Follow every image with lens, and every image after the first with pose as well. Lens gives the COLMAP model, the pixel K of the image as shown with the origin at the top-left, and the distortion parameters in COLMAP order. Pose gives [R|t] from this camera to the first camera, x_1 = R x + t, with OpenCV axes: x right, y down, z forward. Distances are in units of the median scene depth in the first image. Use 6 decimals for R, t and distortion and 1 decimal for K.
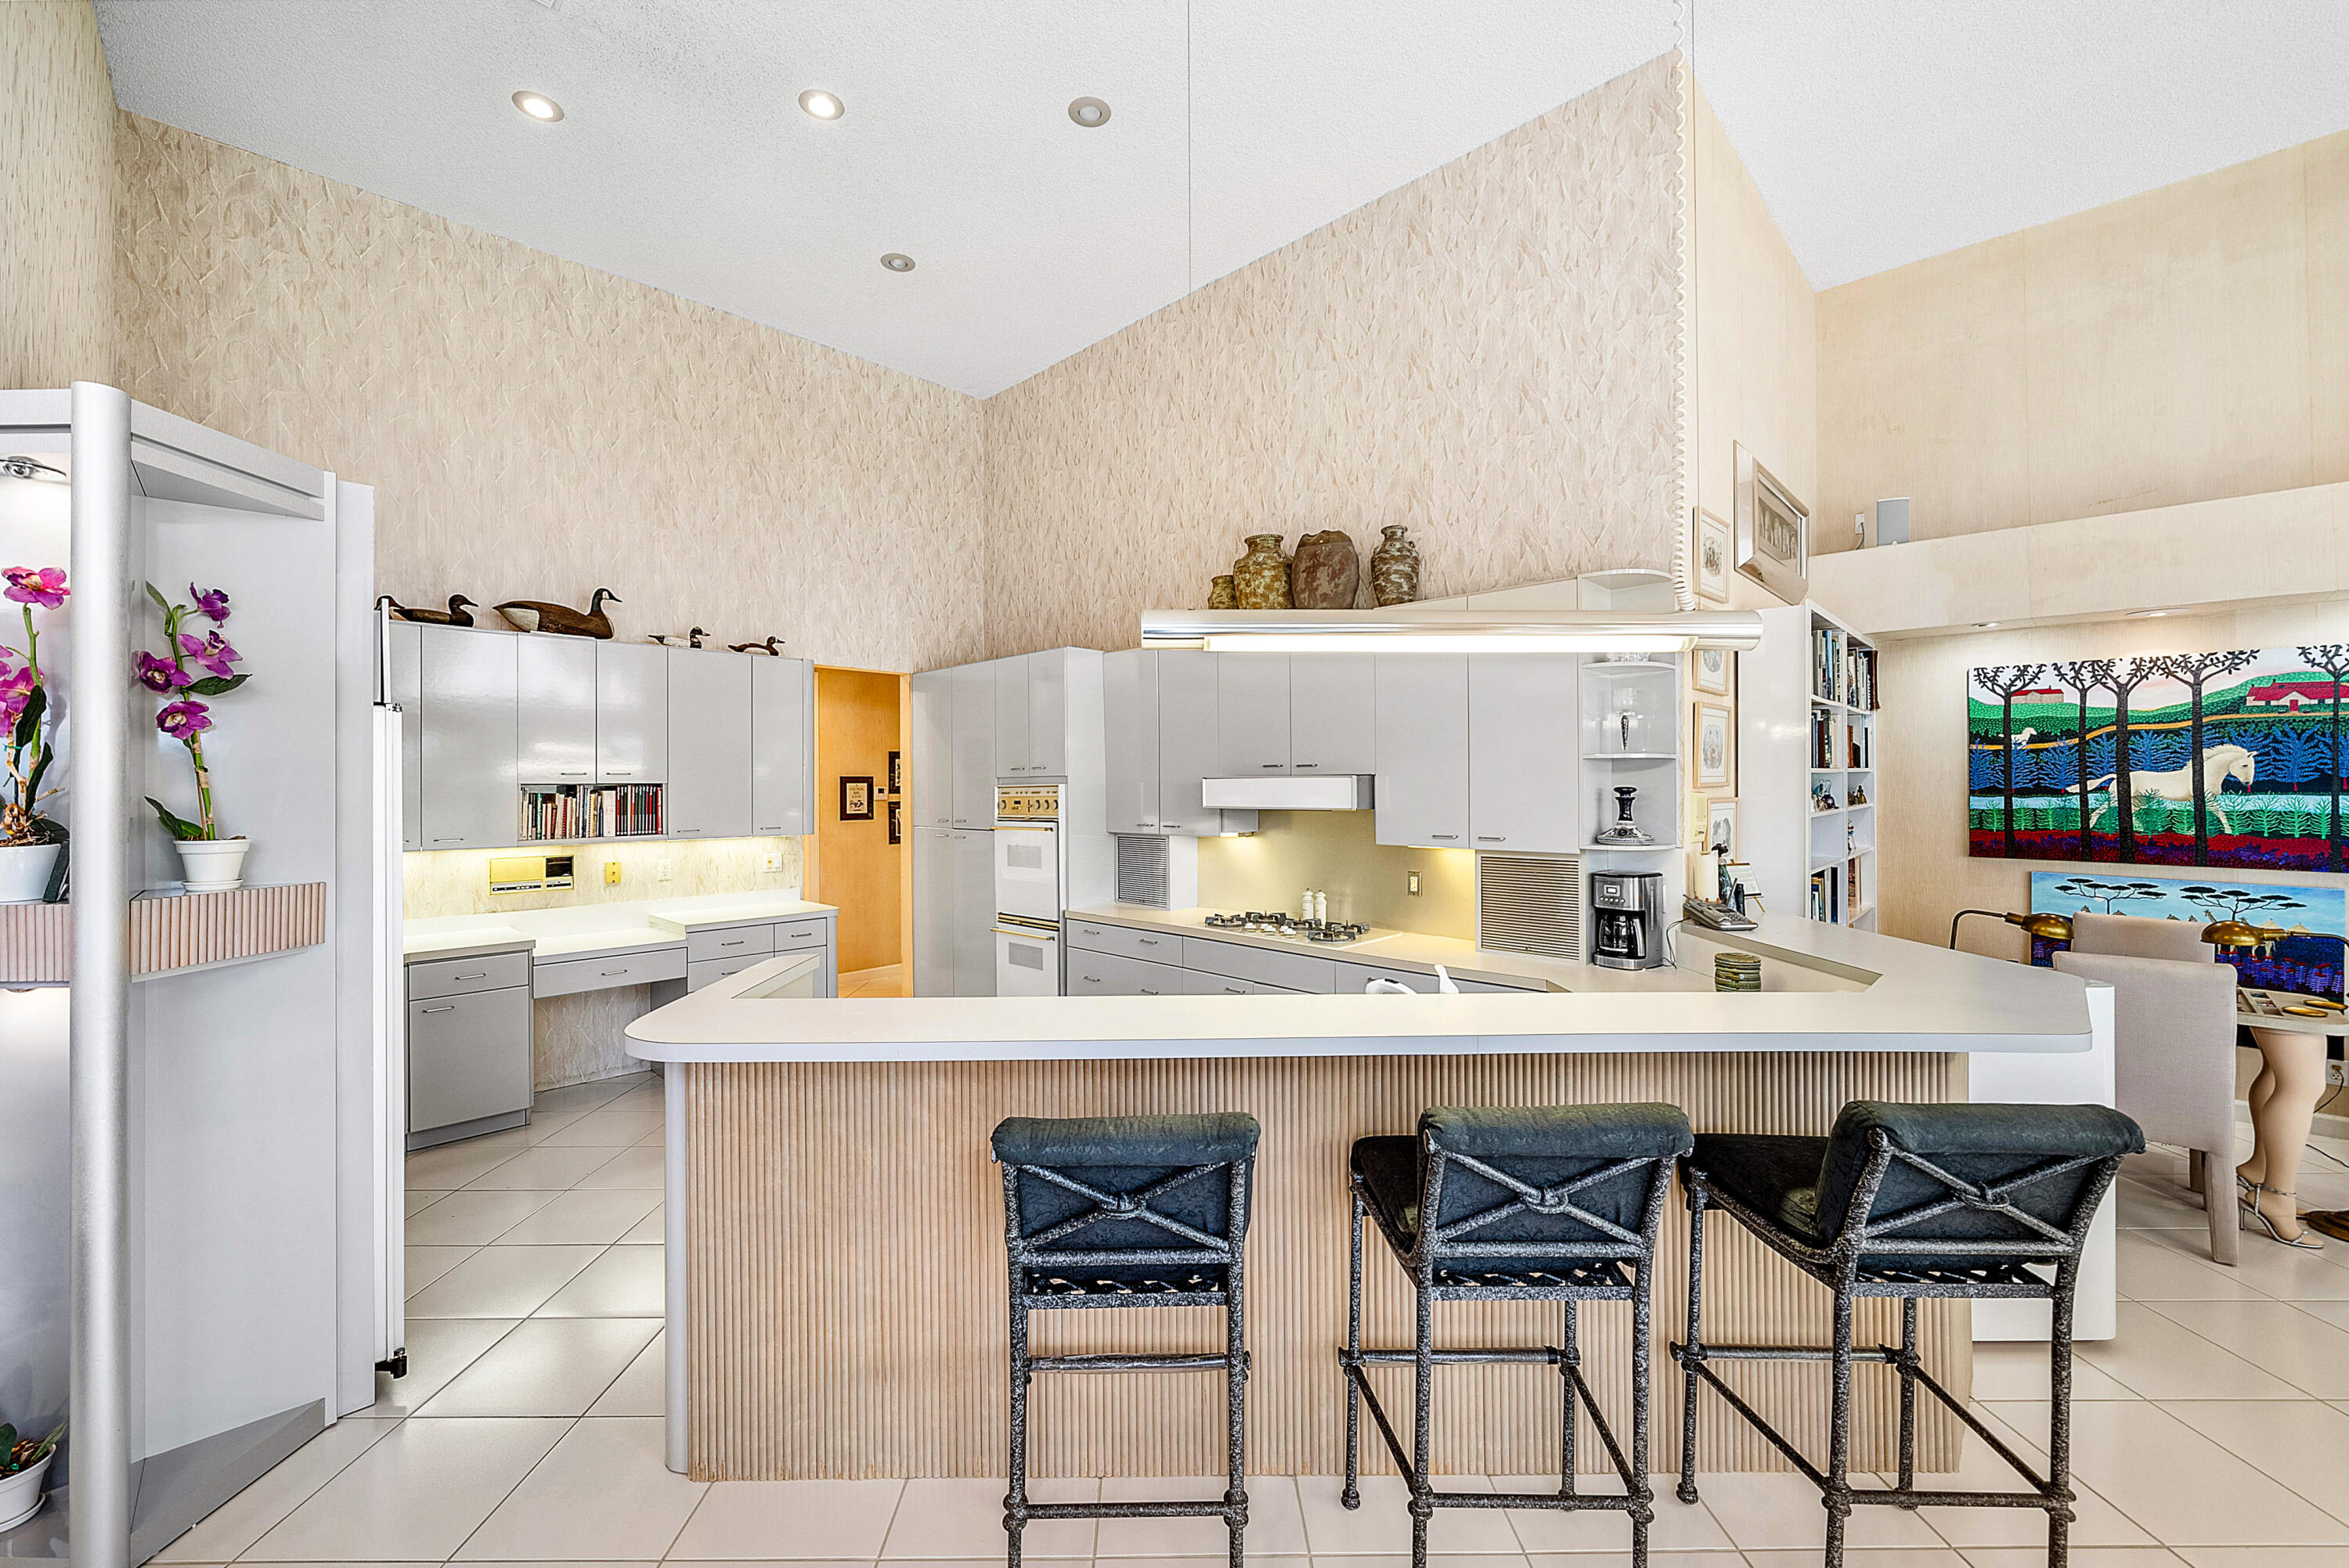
lens RADIAL K [[926.8, 0, 1170.2], [0, 926.8, 776.5], [0, 0, 1]] dist [0.000404, 0.000101]
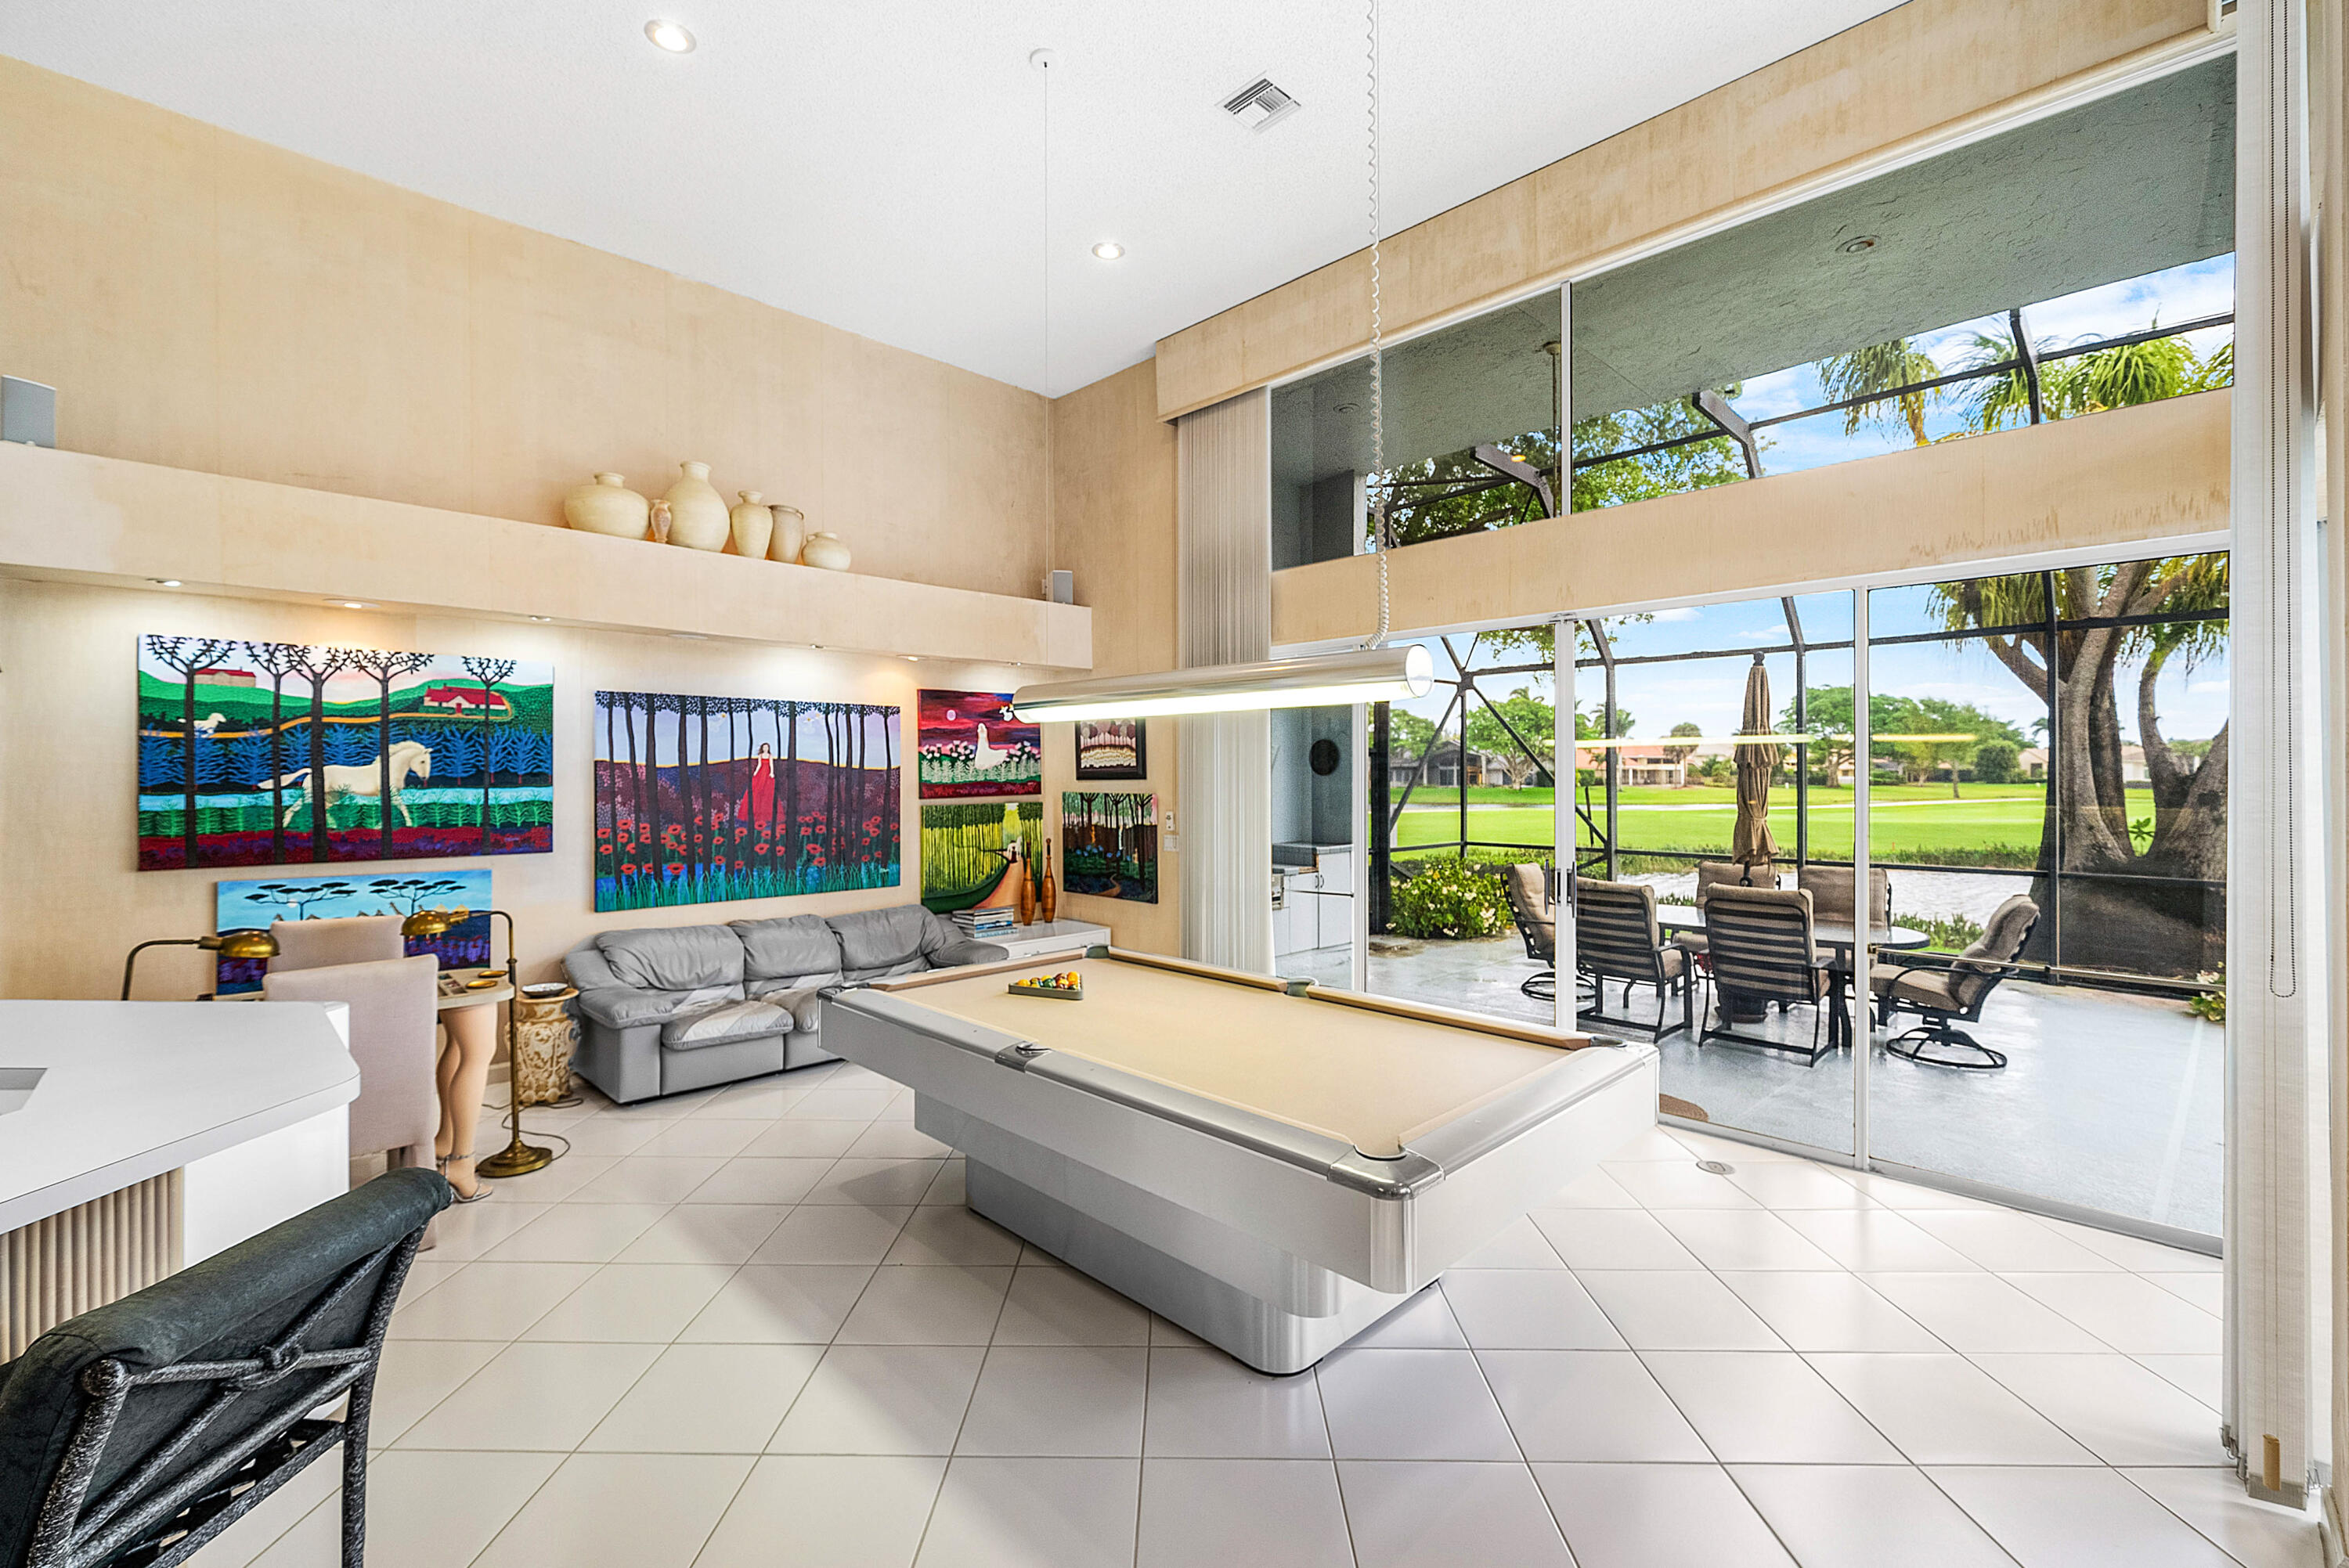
lens RADIAL K [[986.1, 0, 1172.8], [0, 986.1, 773.7], [0, 0, 1]] dist [-0.000425, -0.000523]
pose [[0.030268, 0.003783, 0.999535, 0.051648], [-0.004885, 0.999981, -0.003637, 0.001979], [-0.999530, -0.004772, 0.030286, 0.100222]]
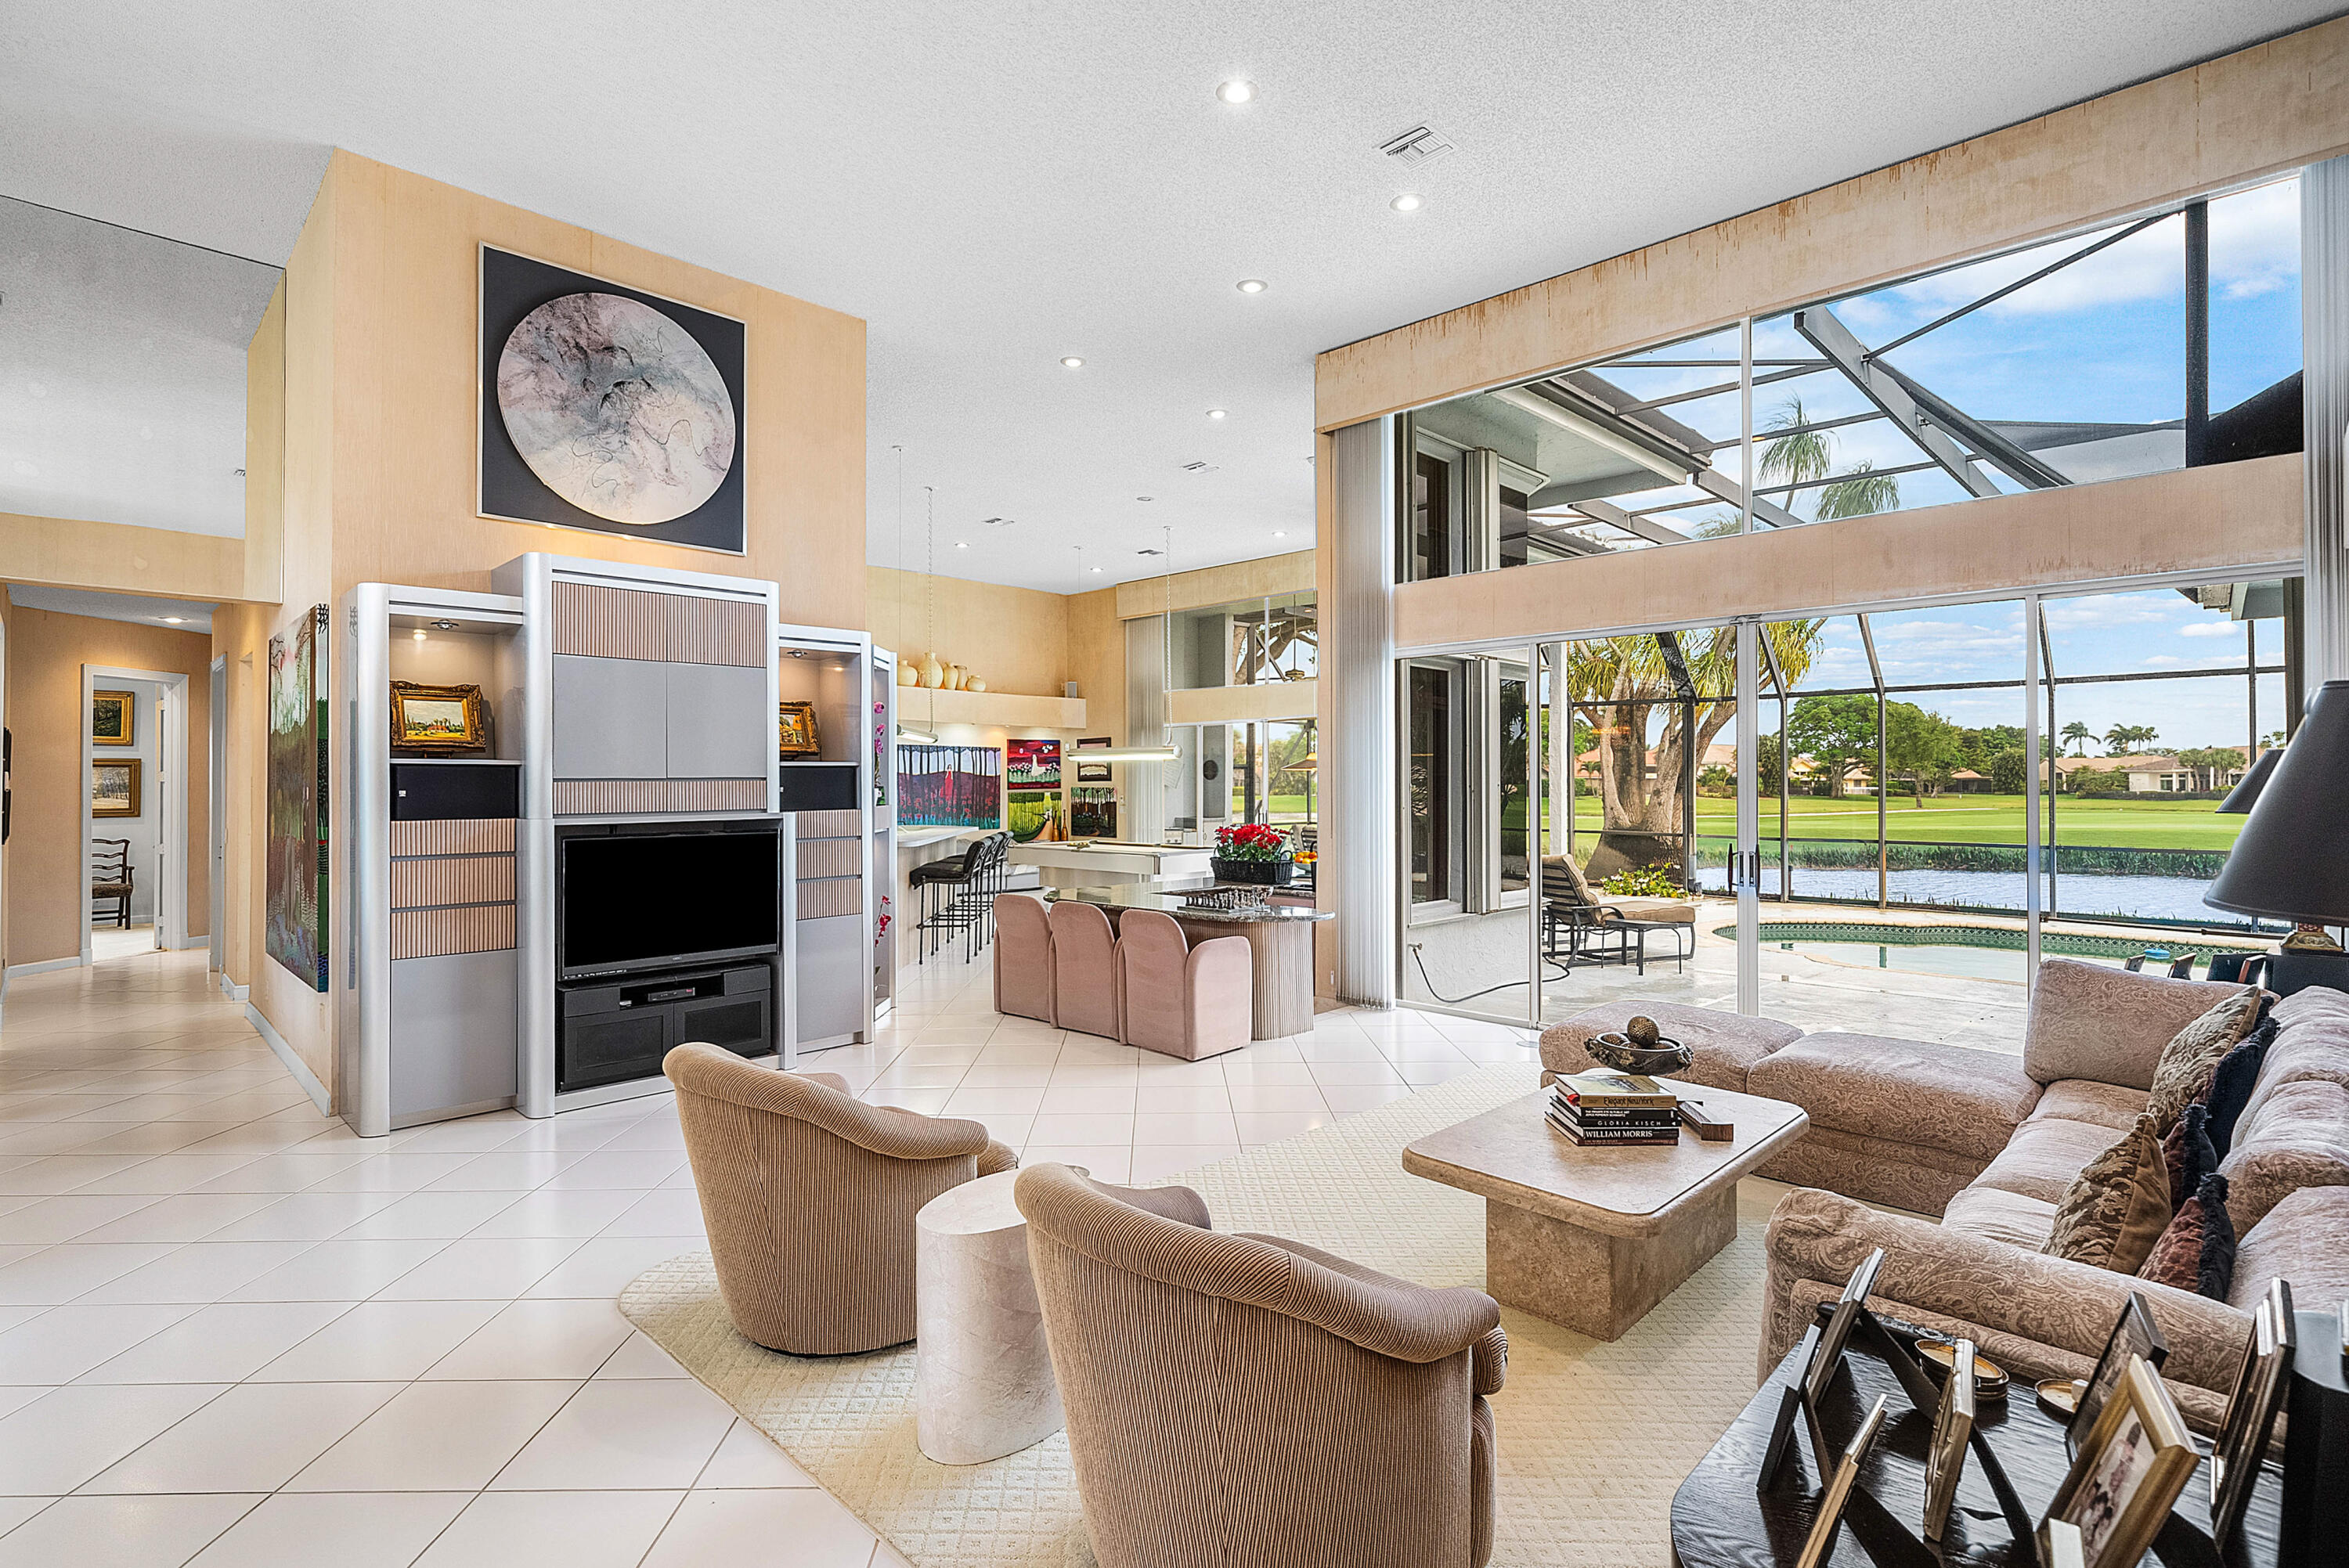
lens RADIAL K [[1110.8, 0, 1165.5], [0, 1110.8, 772.7], [0, 0, 1]] dist [-0.000456, 0.000123]
pose [[0.013164, 0.012078, 0.999840, -2.283983], [-0.007712, 0.999899, -0.011977, 0.022417], [-0.999884, -0.007553, 0.013256, -0.051499]]
